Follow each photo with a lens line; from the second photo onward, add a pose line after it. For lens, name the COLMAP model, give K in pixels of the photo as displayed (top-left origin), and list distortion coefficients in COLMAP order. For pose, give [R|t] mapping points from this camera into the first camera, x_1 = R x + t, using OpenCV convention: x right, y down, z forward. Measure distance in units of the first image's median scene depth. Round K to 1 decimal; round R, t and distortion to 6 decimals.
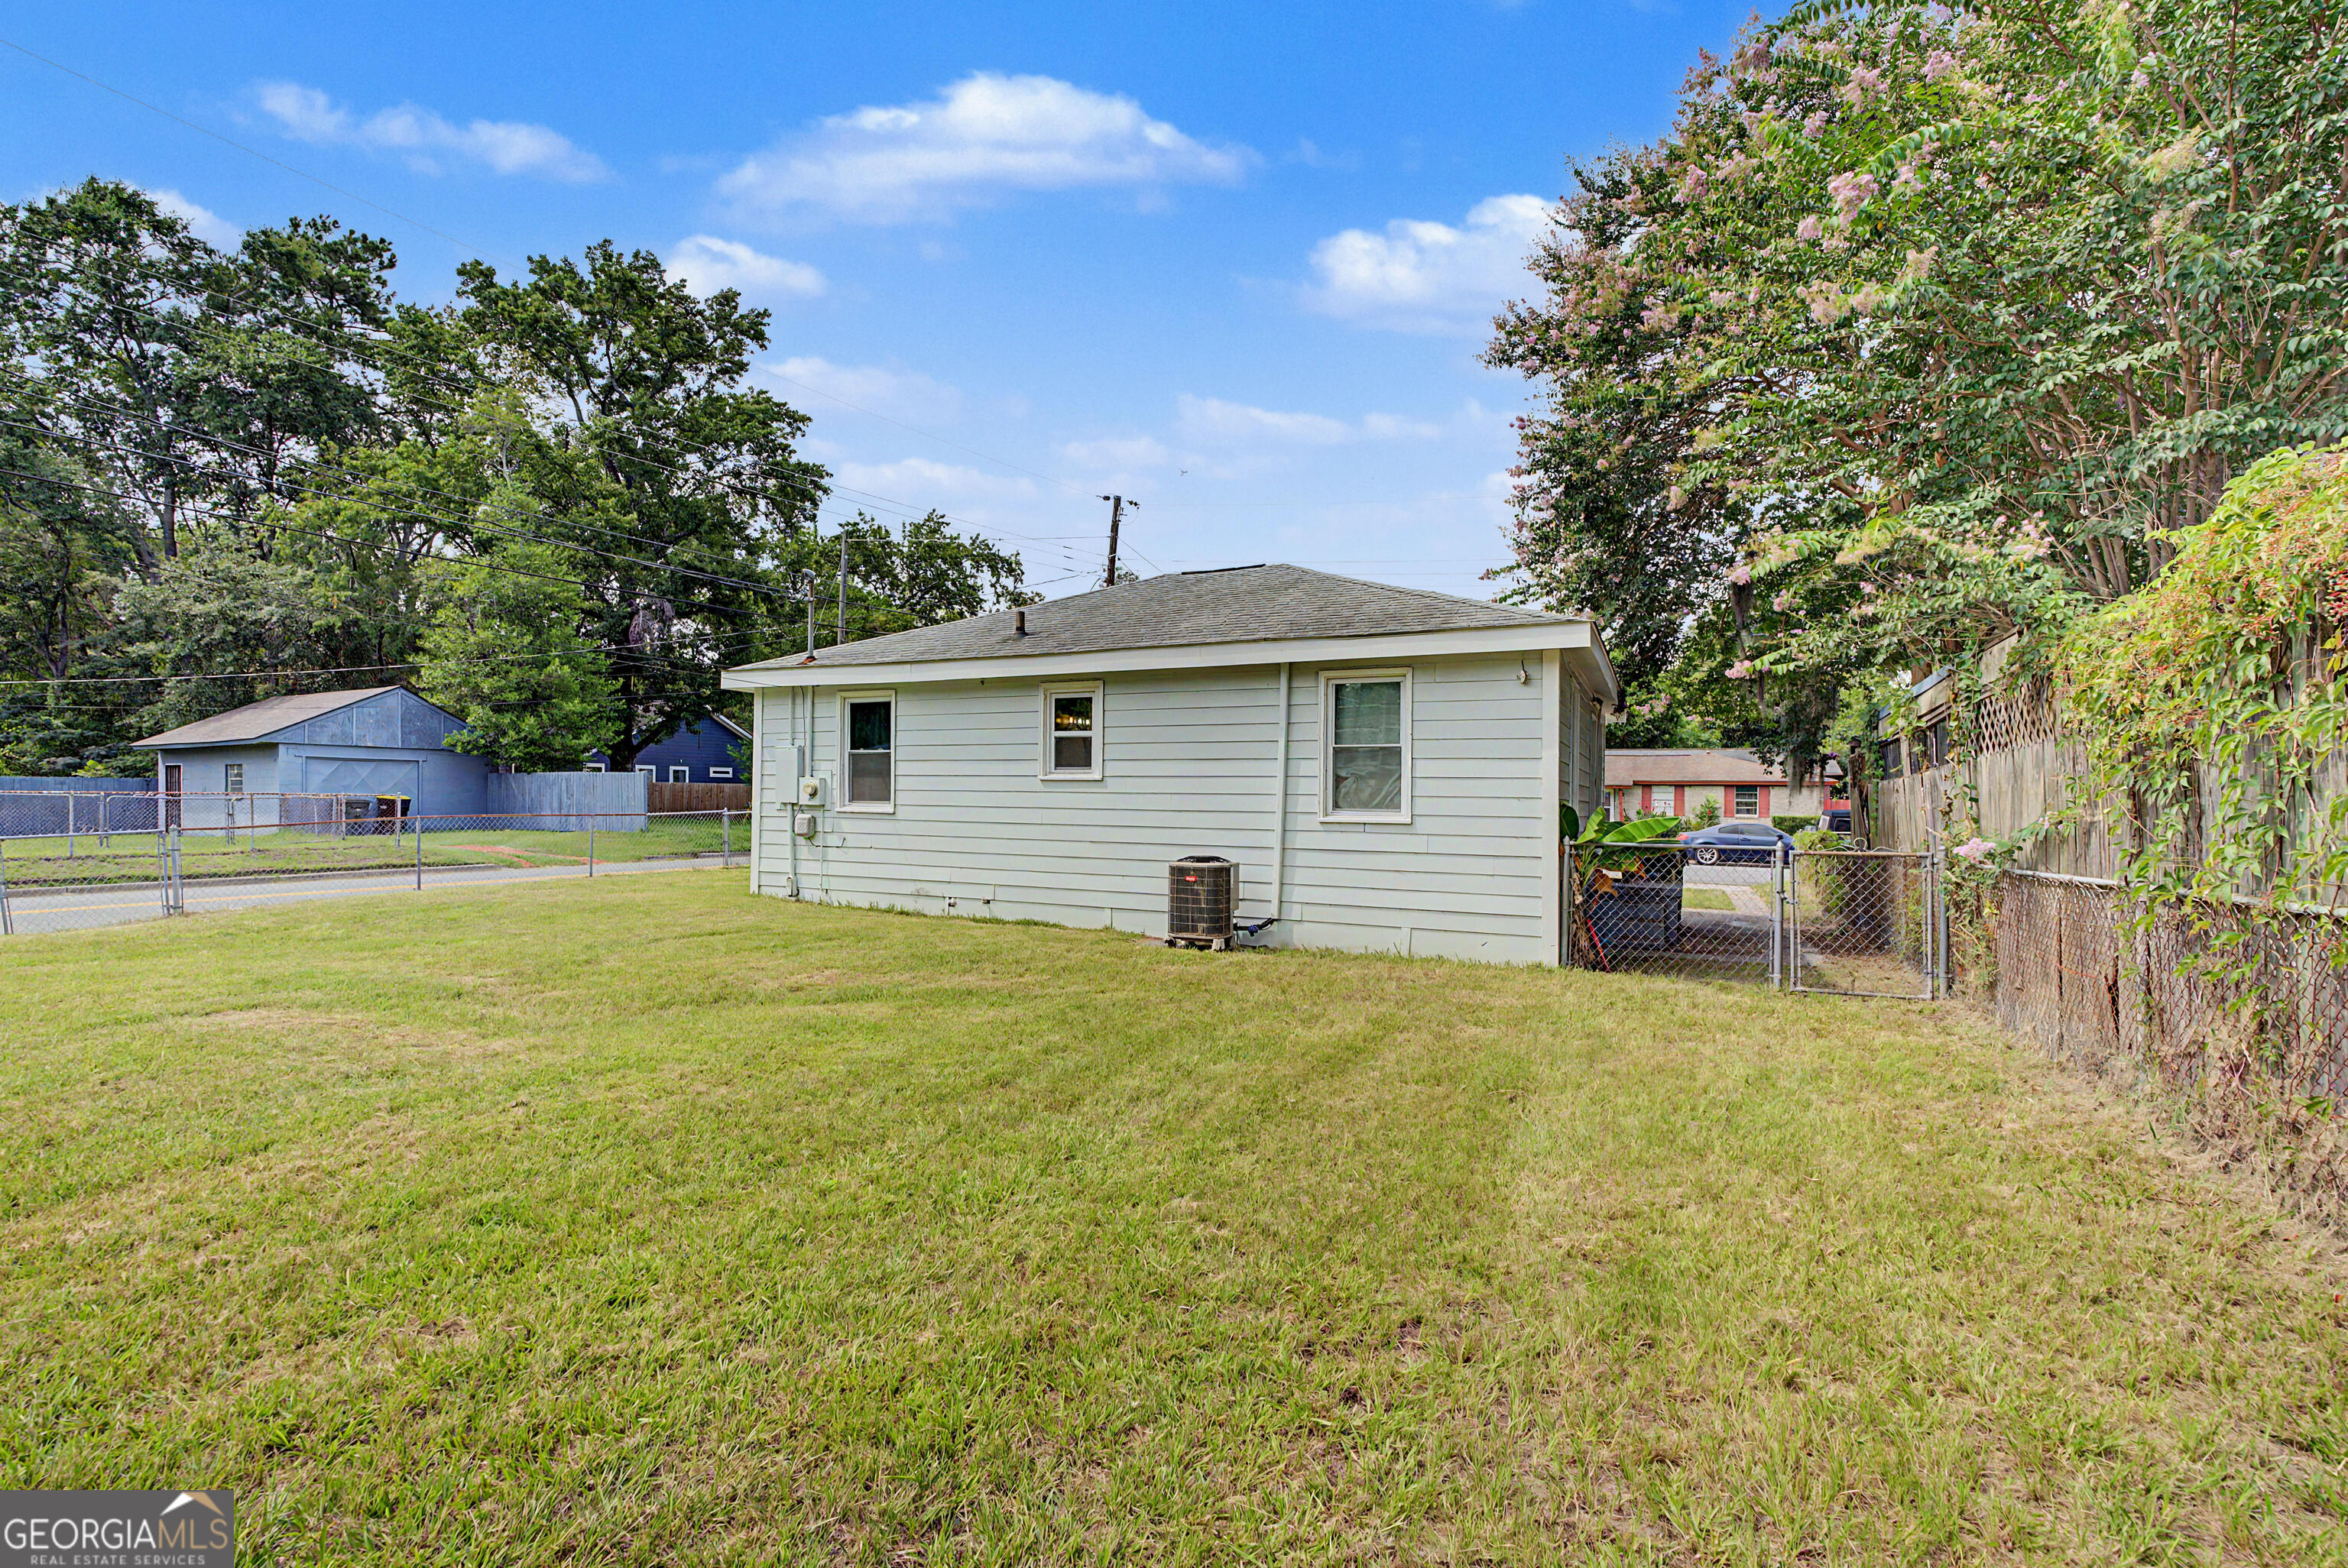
lens RADIAL K [[1074.8, 0, 1175.0], [0, 1074.8, 782.3], [0, 0, 1]] dist [-0.006870, -0.001110]
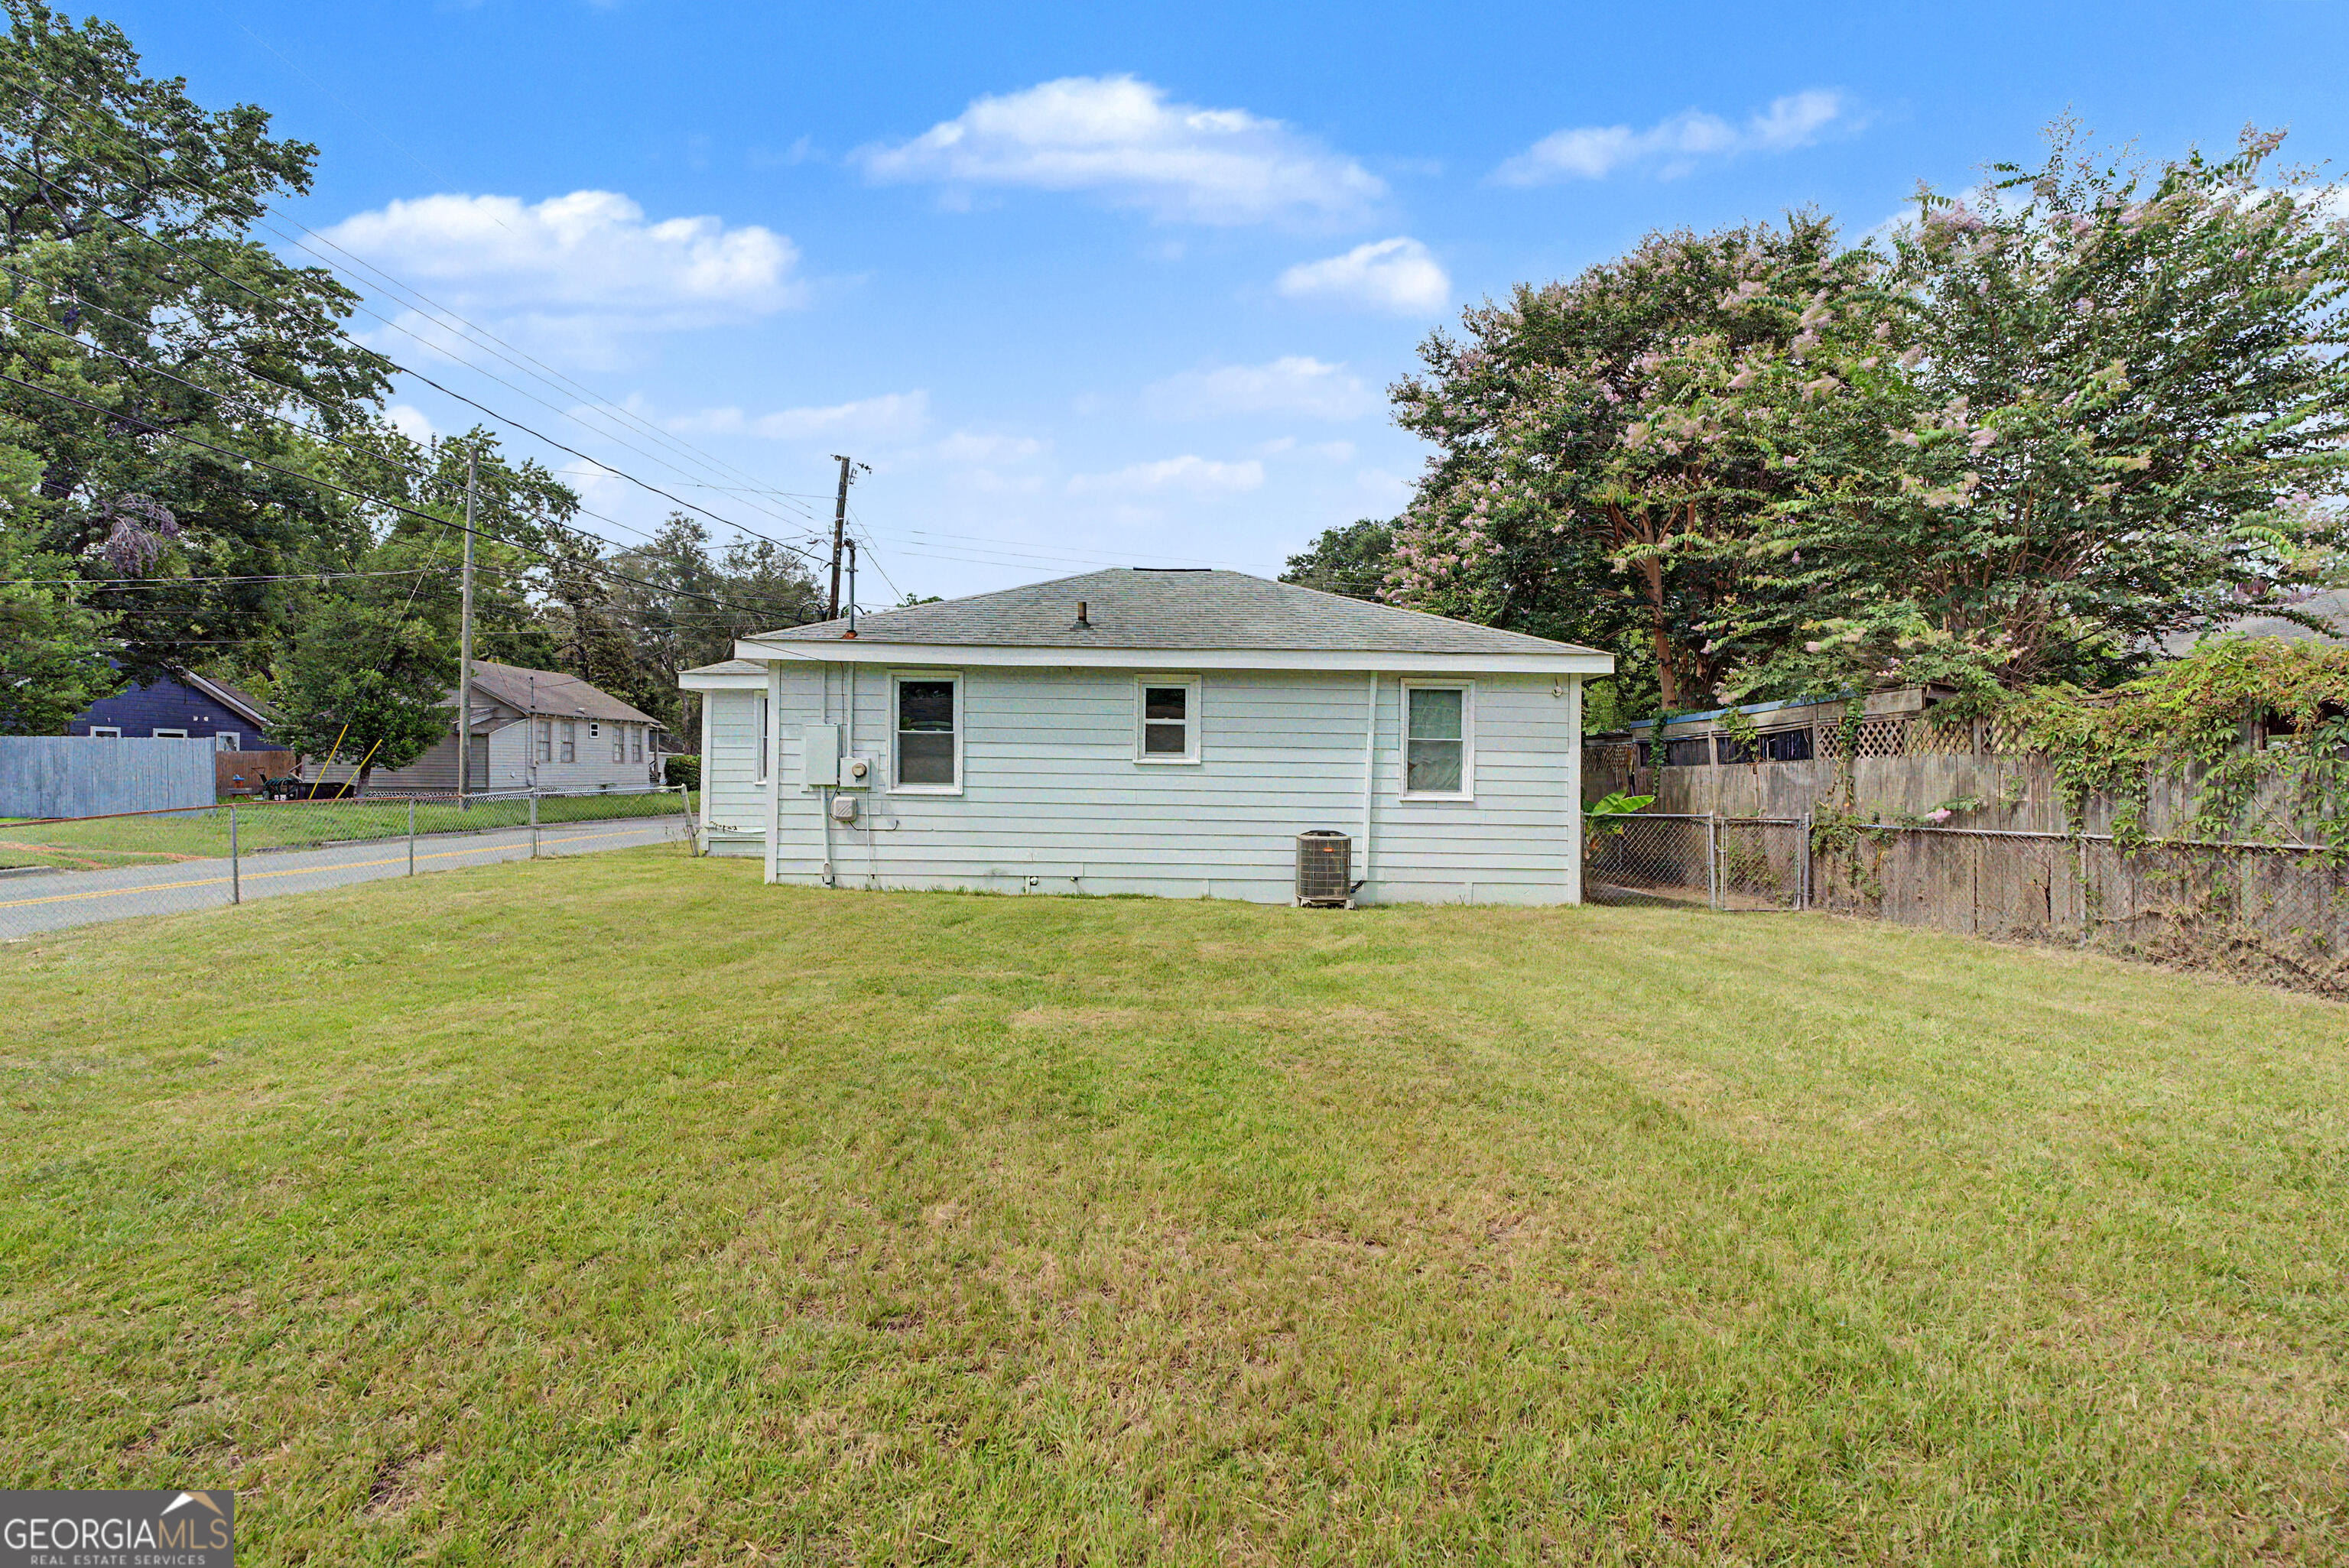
lens RADIAL K [[1075.2, 0, 1192.9], [0, 1075.2, 779.6], [0, 0, 1]] dist [-0.006870, -0.001110]
pose [[0.886031, -0.001112, 0.463625, -0.527004], [-0.010093, 0.999714, 0.021685, -0.009705], [-0.463517, -0.023893, 0.885766, 0.014812]]
